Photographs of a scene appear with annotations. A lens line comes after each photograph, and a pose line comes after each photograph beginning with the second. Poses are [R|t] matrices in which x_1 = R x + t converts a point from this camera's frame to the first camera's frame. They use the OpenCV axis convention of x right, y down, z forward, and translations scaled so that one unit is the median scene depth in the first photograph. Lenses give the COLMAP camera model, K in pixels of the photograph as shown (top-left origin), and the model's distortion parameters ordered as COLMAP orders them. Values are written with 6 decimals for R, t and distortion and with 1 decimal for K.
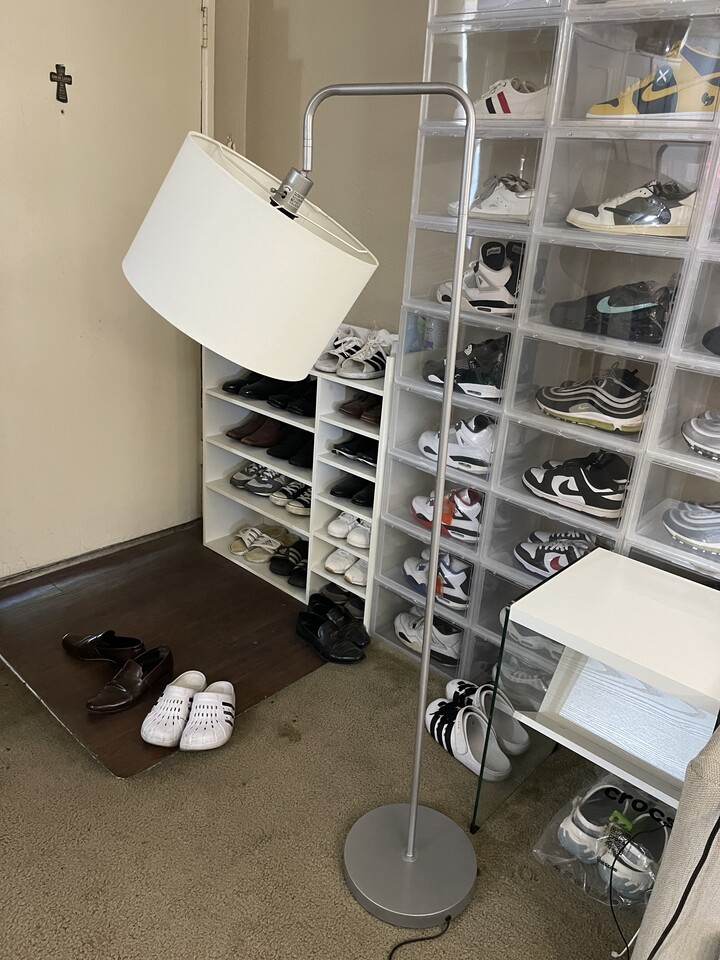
lens RADIAL K [[743.1, 0, 360.0], [0, 743.1, 480.0], [0, 0, 1]] dist [0.057717, -0.095551]
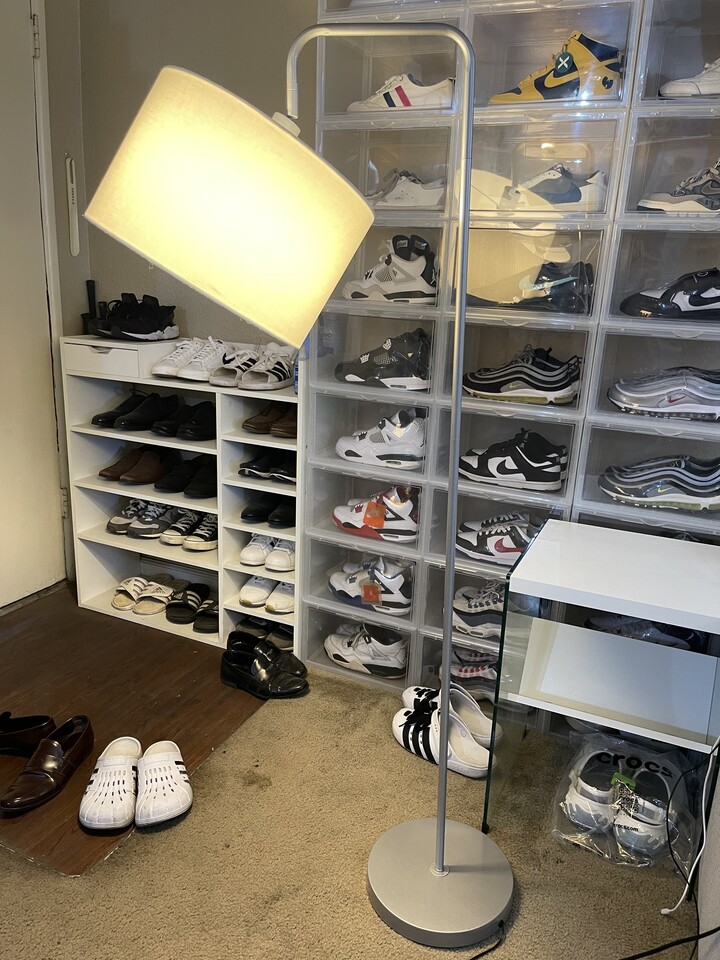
lens RADIAL K [[743.1, 0, 360.0], [0, 743.1, 480.0], [0, 0, 1]] dist [0.057717, -0.095551]
pose [[0.952644, -0.116258, 0.280988, -0.170893], [0.137885, 0.988725, -0.058393, 0.051090], [-0.271031, 0.094372, 0.957933, 0.074921]]
